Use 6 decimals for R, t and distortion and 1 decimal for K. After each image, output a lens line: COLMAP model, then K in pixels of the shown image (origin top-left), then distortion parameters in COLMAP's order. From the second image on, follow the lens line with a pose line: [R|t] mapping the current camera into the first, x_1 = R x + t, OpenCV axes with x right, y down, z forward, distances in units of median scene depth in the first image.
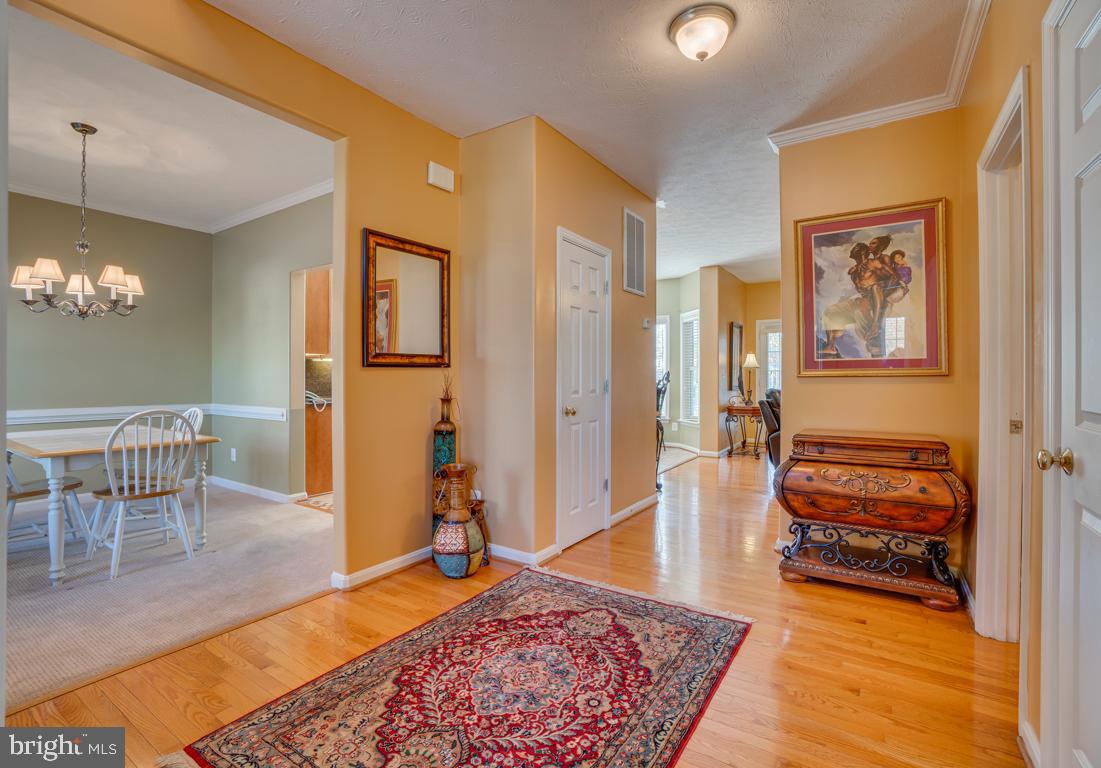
lens RADIAL K [[501.2, 0, 541.5], [0, 501.2, 376.9], [0, 0, 1]] dist [-0.035904, 0.001736]
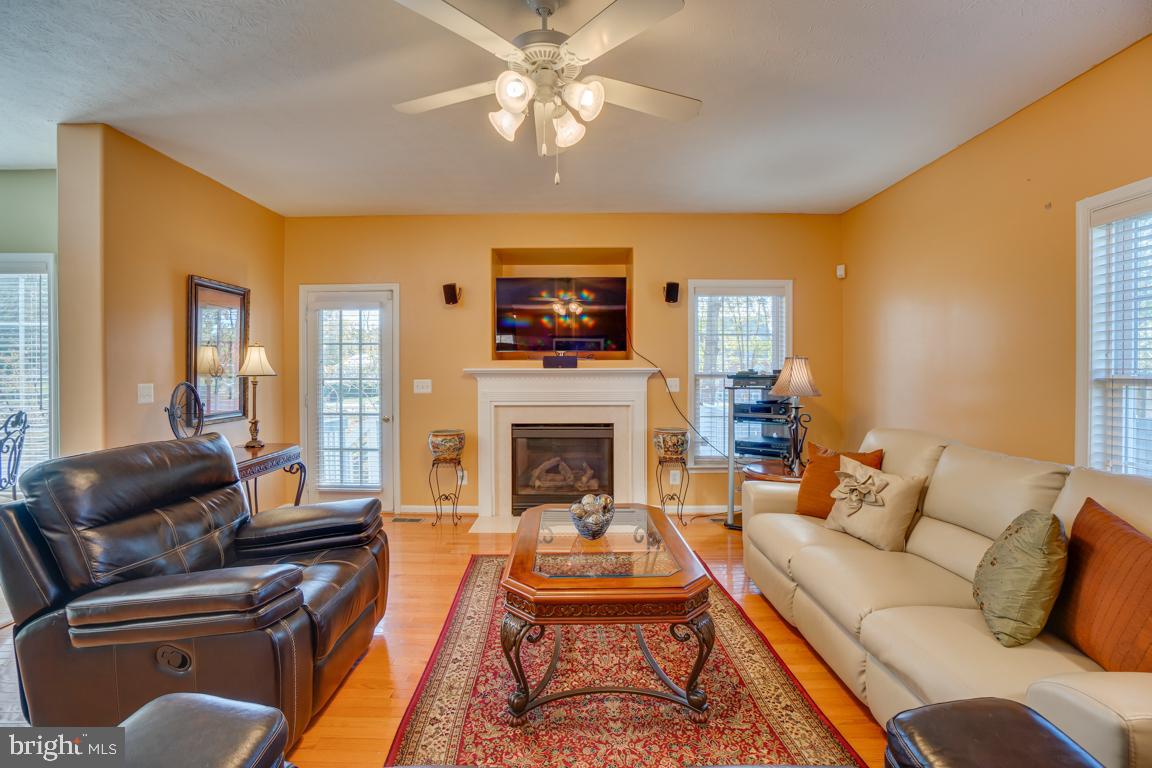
lens RADIAL K [[521.9, 0, 558.0], [0, 521.9, 378.4], [0, 0, 1]] dist [-0.048579, 0.012858]
pose [[0.836461, -0.005318, 0.548001, 1.064968], [0.003250, 0.999983, 0.004742, -0.044624], [-0.548017, -0.002185, 0.836464, 1.140601]]
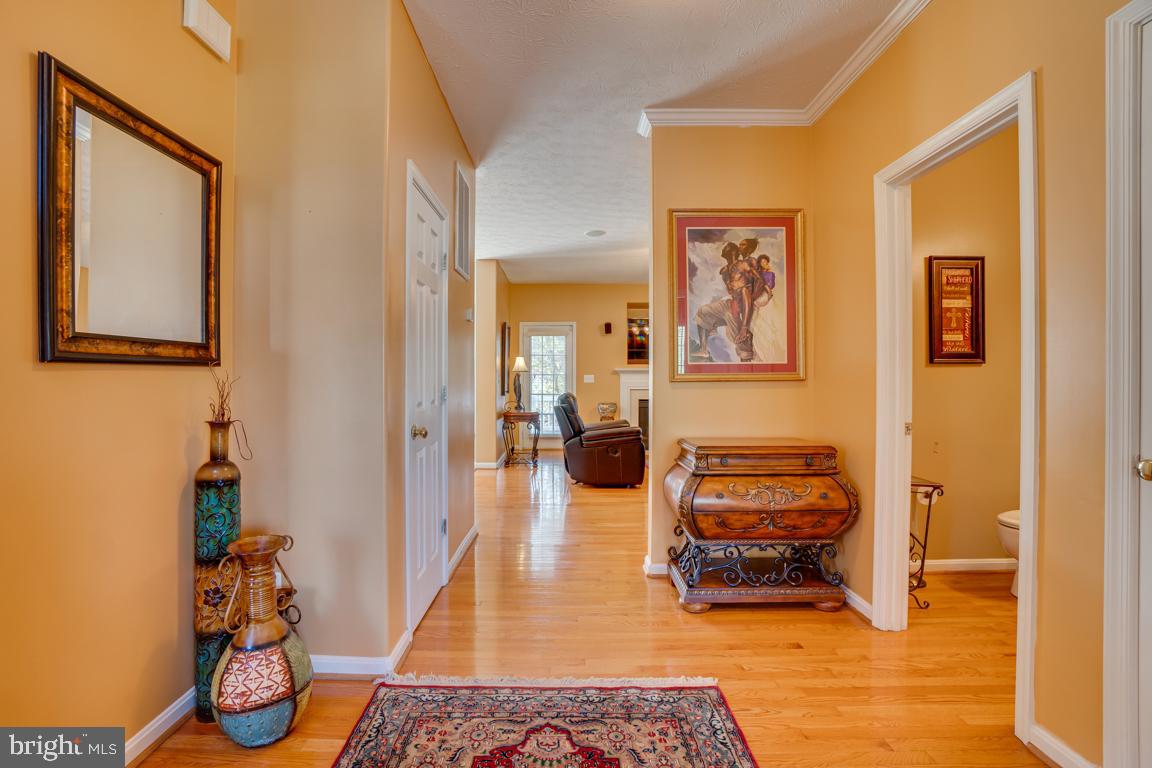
lens RADIAL K [[521.9, 0, 548.9], [0, 521.9, 382.8], [0, 0, 1]] dist [-0.048579, 0.012858]
pose [[0.841024, -0.002913, 0.540989, -0.211449], [0.000600, 0.999990, 0.004453, -0.002617], [-0.540997, -0.003420, 0.841018, 0.355537]]
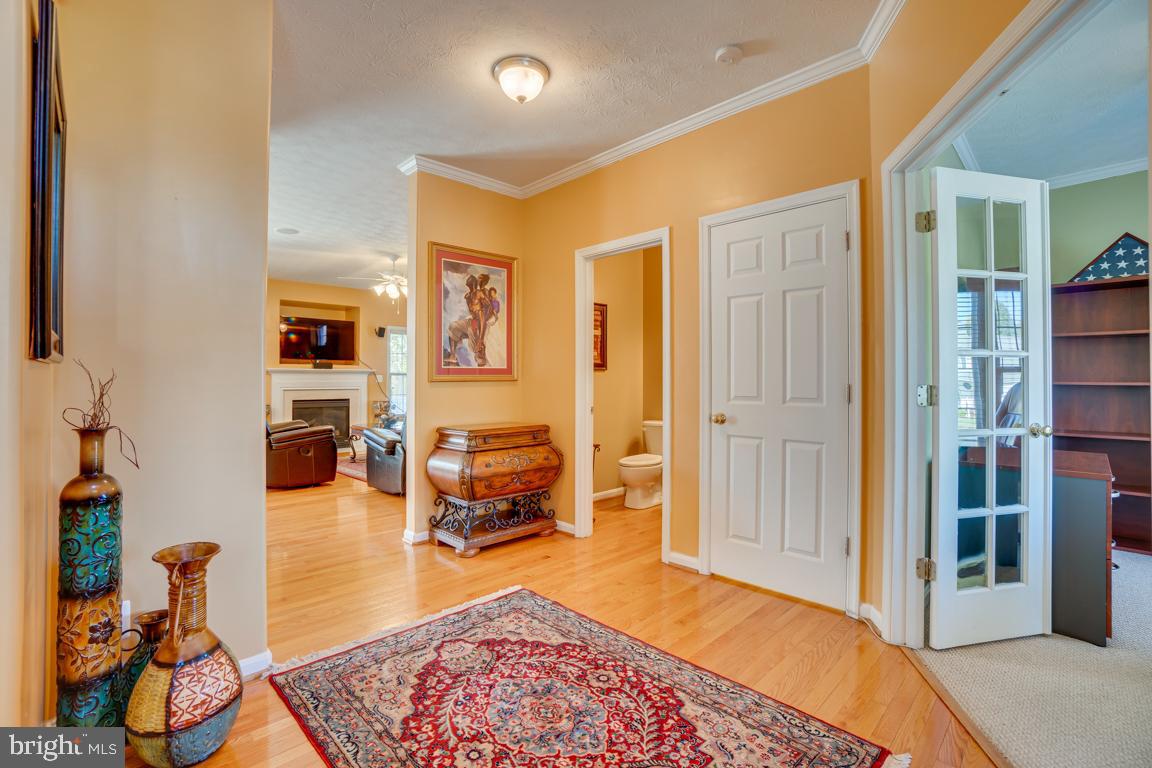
lens RADIAL K [[521.9, 0, 561.0], [0, 521.9, 379.5], [0, 0, 1]] dist [-0.048579, 0.012858]
pose [[0.219393, 0.001397, 0.975636, -0.628969], [0.000408, 0.999999, -0.001523, -0.003434], [-0.975637, 0.000733, 0.219392, 0.509217]]
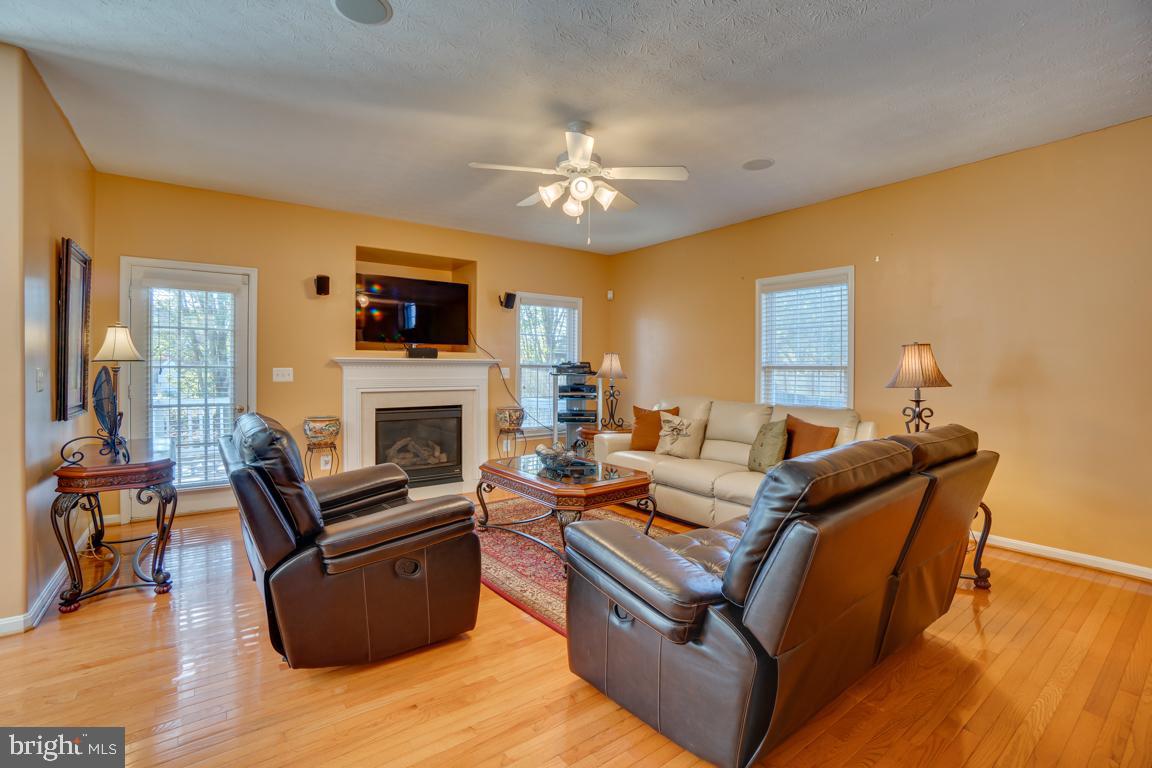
lens RADIAL K [[521.9, 0, 577.7], [0, 521.9, 372.7], [0, 0, 1]] dist [-0.048579, 0.012858]
pose [[0.334992, -0.005997, 0.942202, 0.394126], [0.001356, 0.999982, 0.005882, -0.027664], [-0.942220, -0.000693, 0.334994, 1.342469]]
